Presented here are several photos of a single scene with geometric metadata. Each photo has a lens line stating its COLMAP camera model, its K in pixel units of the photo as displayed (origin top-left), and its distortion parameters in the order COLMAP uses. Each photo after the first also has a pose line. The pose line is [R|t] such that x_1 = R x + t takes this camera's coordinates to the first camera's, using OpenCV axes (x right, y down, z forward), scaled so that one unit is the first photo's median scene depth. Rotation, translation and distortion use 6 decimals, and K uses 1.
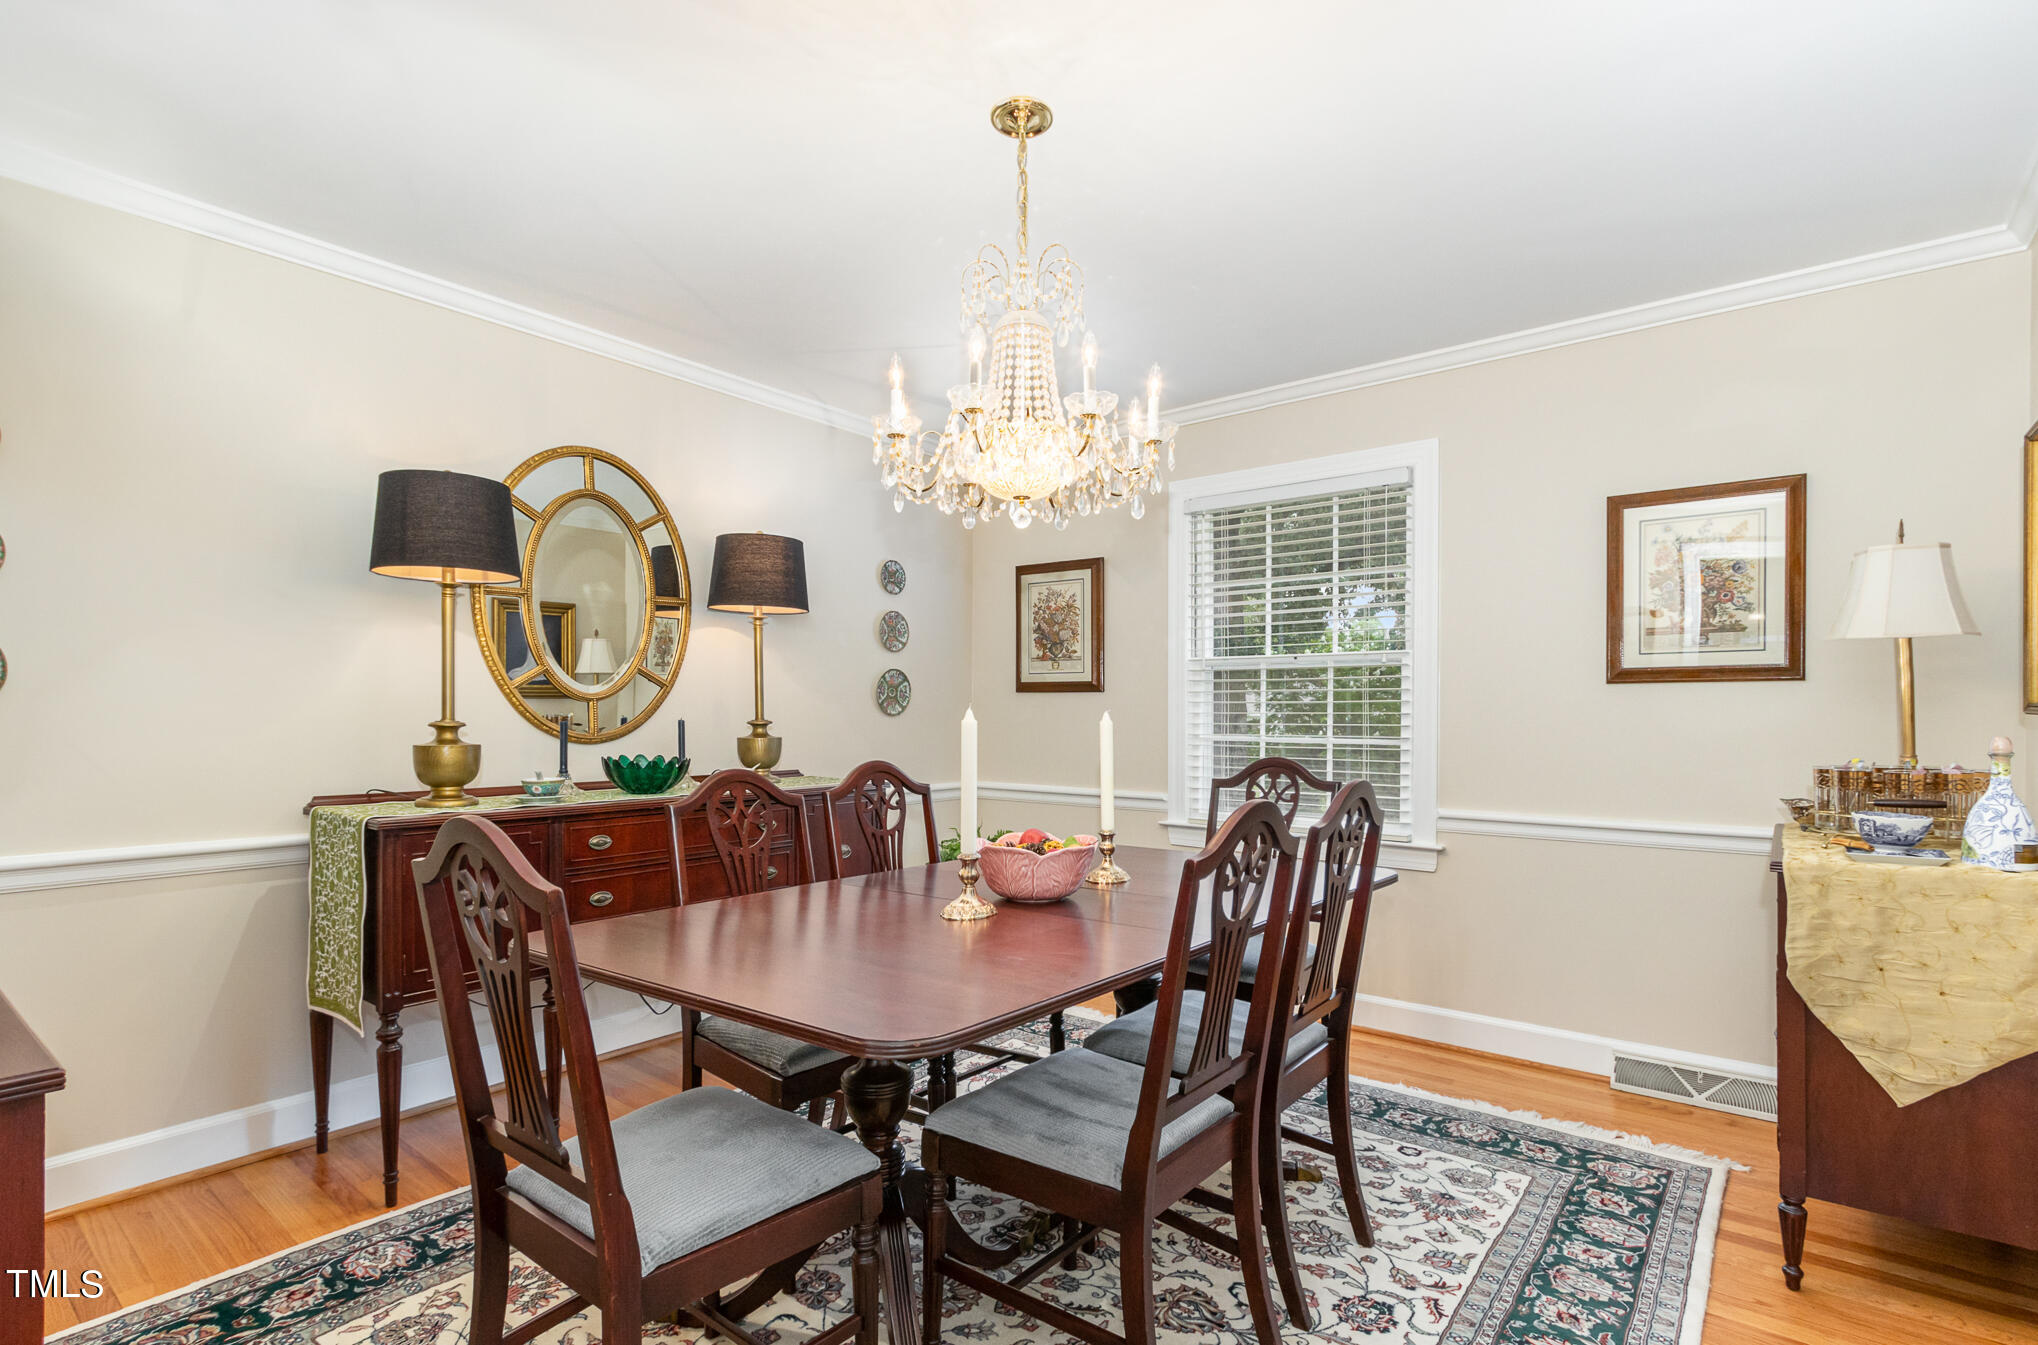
lens RADIAL K [[960.2, 0, 1014.5], [0, 960.2, 685.1], [0, 0, 1]] dist [0.002934, 0.000323]
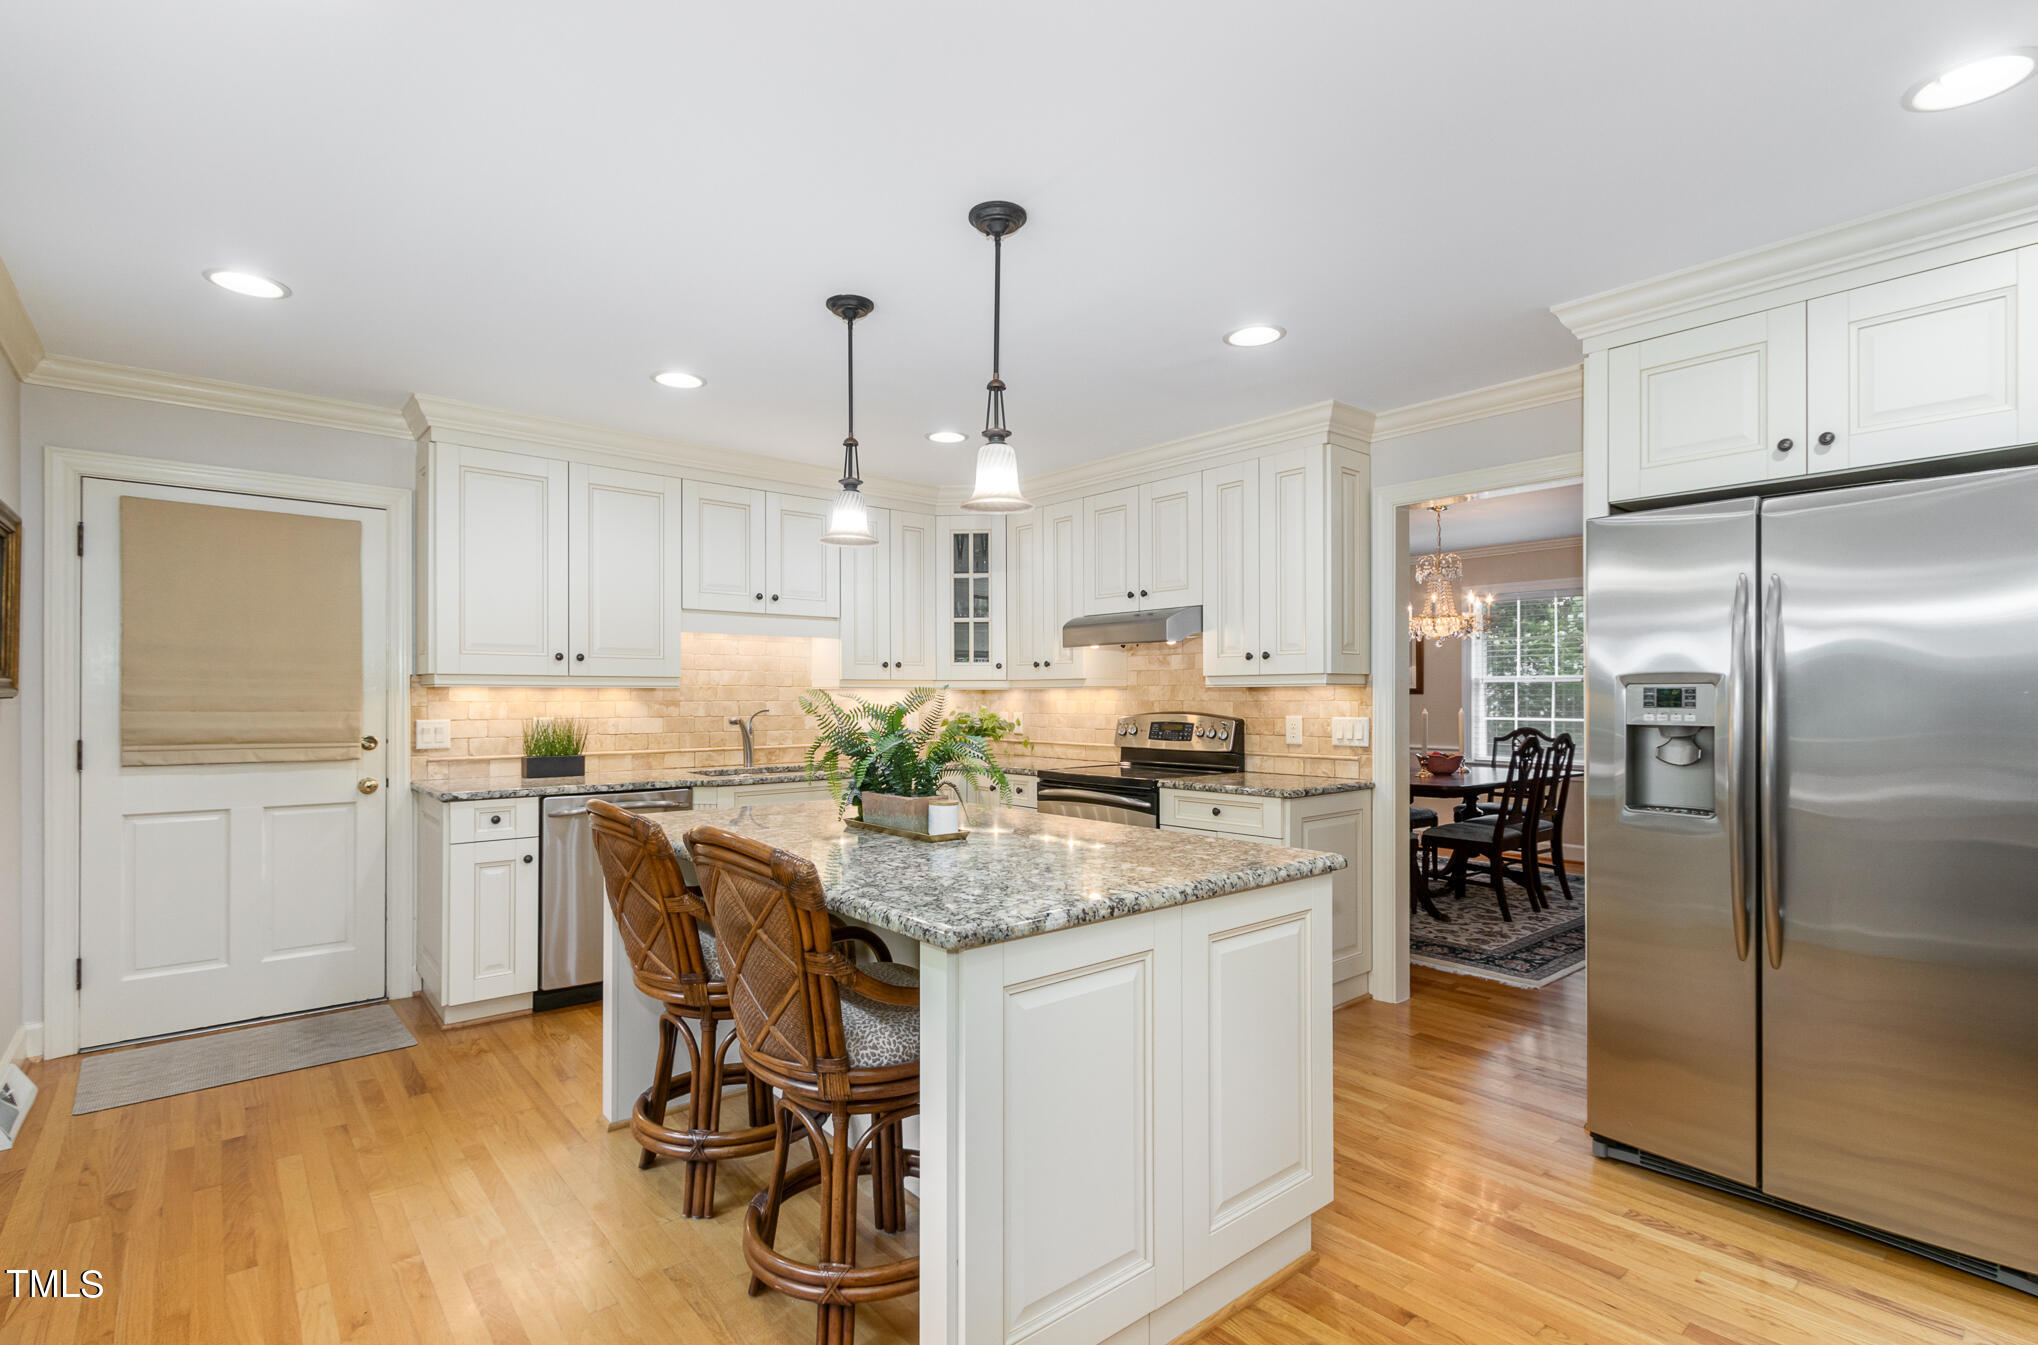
lens RADIAL K [[956.7, 0, 1019.0], [0, 956.7, 696.6], [0, 0, 1]] dist [-0.002228, -0.000264]
pose [[0.983221, -0.002607, -0.182398, -0.543469], [0.007501, 0.999630, 0.026148, -0.070303], [0.182262, -0.027077, 0.982877, -1.571404]]
